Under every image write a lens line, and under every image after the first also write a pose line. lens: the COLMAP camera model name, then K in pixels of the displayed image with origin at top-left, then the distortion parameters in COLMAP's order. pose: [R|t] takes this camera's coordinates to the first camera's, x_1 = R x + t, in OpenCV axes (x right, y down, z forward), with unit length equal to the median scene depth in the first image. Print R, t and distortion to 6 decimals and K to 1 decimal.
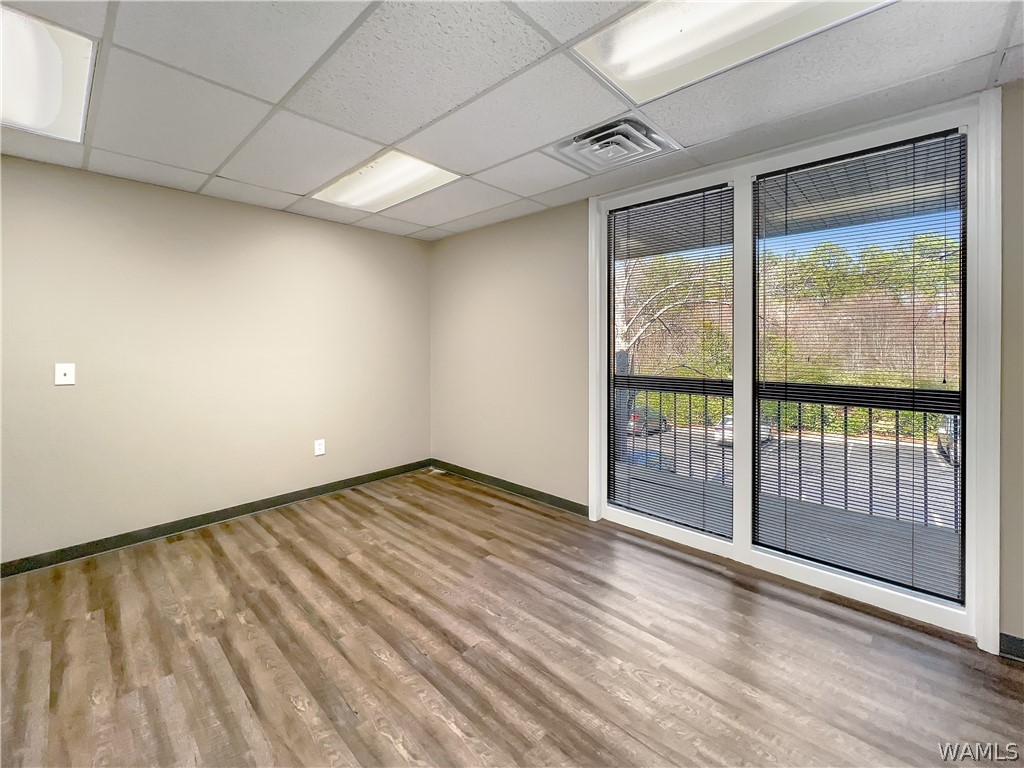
lens RADIAL K [[423.0, 0, 512.7], [0, 423.0, 343.4], [0, 0, 1]] dist [-0.000568, -0.000133]
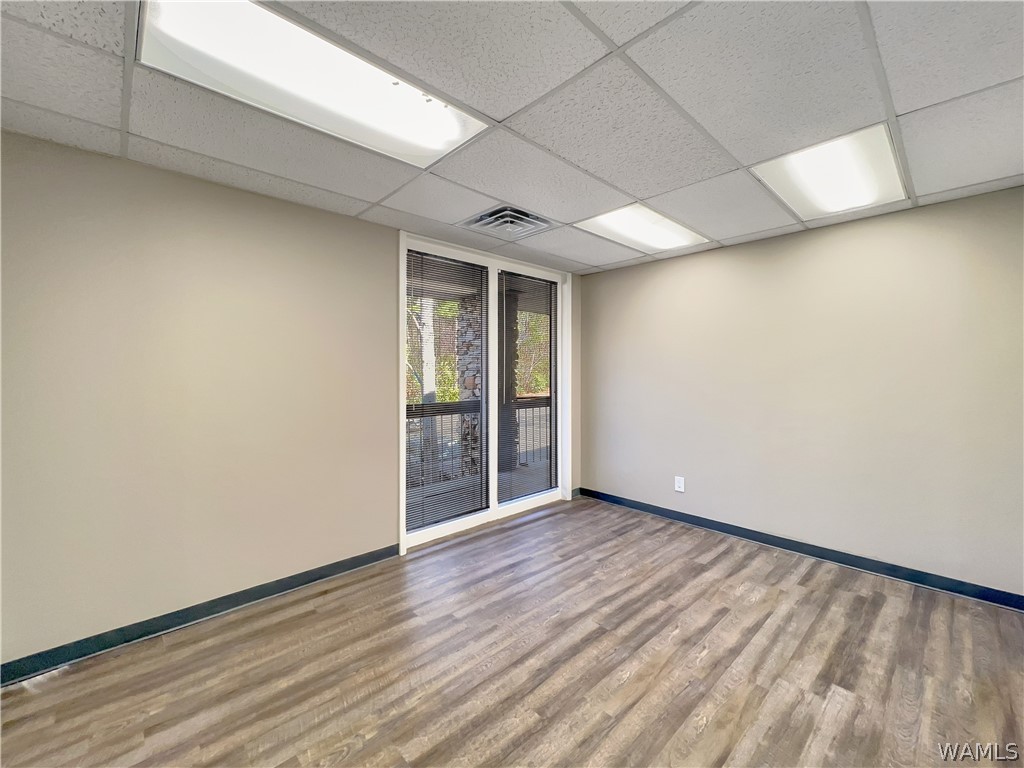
lens RADIAL K [[427.6, 0, 512.5], [0, 427.6, 372.1], [0, 0, 1]] dist [0.000805, 0.000088]
pose [[0.060868, 0.000920, 0.998145, -1.240041], [0.004309, 0.999990, -0.001185, 0.003272], [-0.998137, 0.004373, 0.060863, 1.100183]]
